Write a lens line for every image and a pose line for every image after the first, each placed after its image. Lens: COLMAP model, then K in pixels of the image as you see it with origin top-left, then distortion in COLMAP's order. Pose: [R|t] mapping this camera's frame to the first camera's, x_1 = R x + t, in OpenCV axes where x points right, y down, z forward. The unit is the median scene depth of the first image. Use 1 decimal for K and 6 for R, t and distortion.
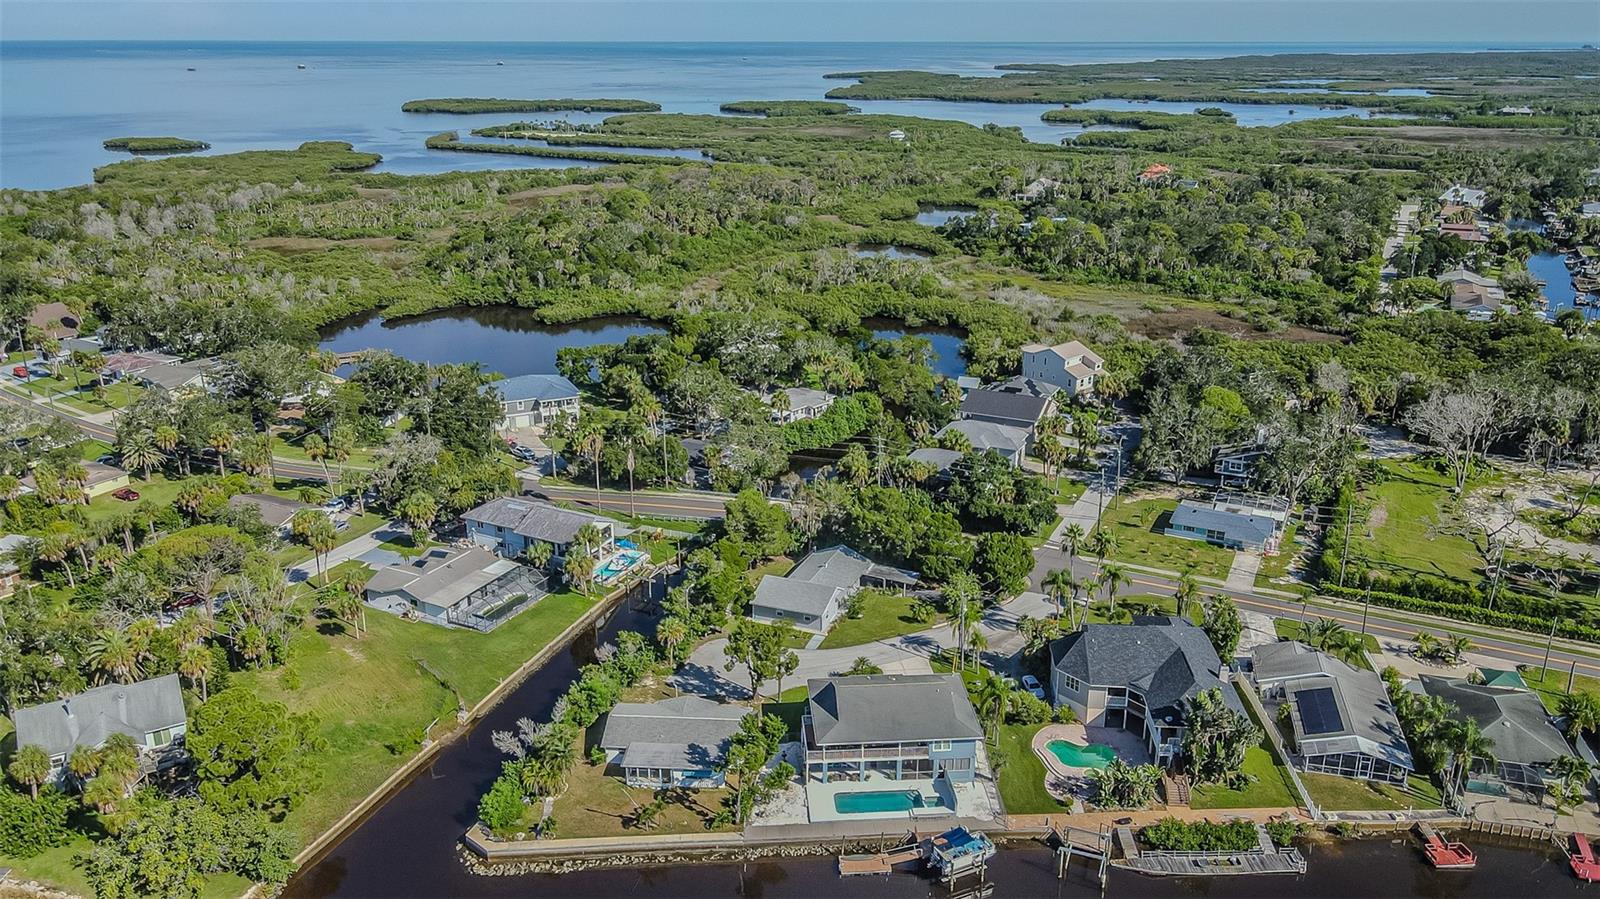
lens RADIAL K [[1186.4, 0, 808.4], [0, 1186.4, 499.5], [0, 0, 1]] dist [-0.003798, 0.031879]
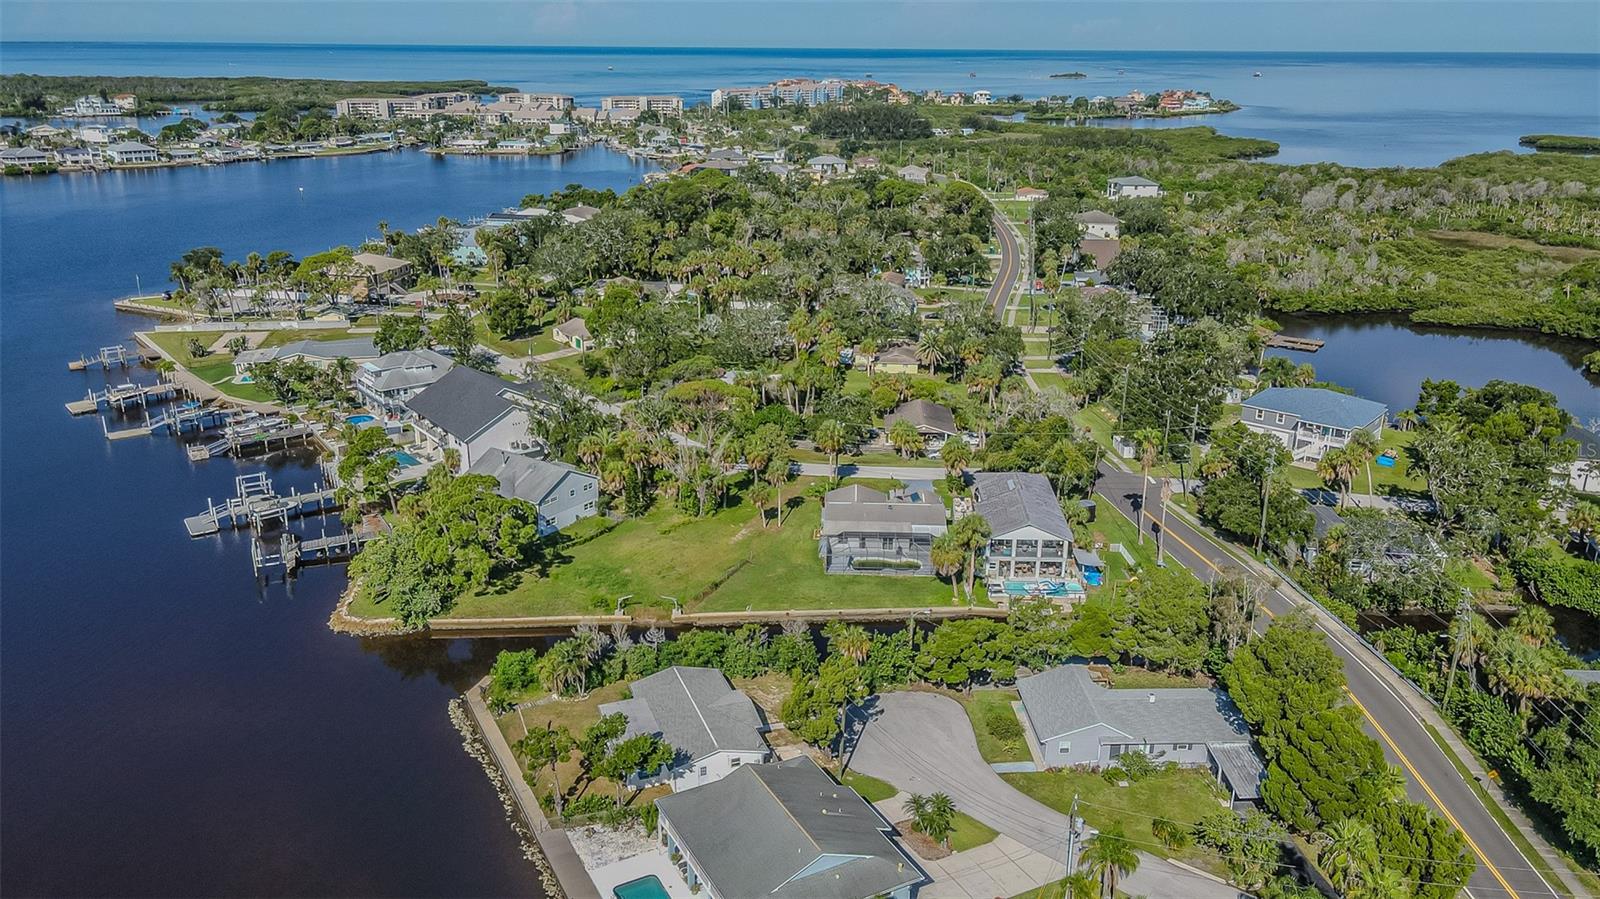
lens RADIAL K [[1186.4, 0, 806.3], [0, 1186.4, 452.9], [0, 0, 1]] dist [-0.003798, 0.031879]
pose [[0.409629, 0.301032, -0.861152, 0.431882], [-0.338681, 0.926702, 0.162844, -0.105501], [0.847053, 0.224950, 0.481558, 0.456223]]
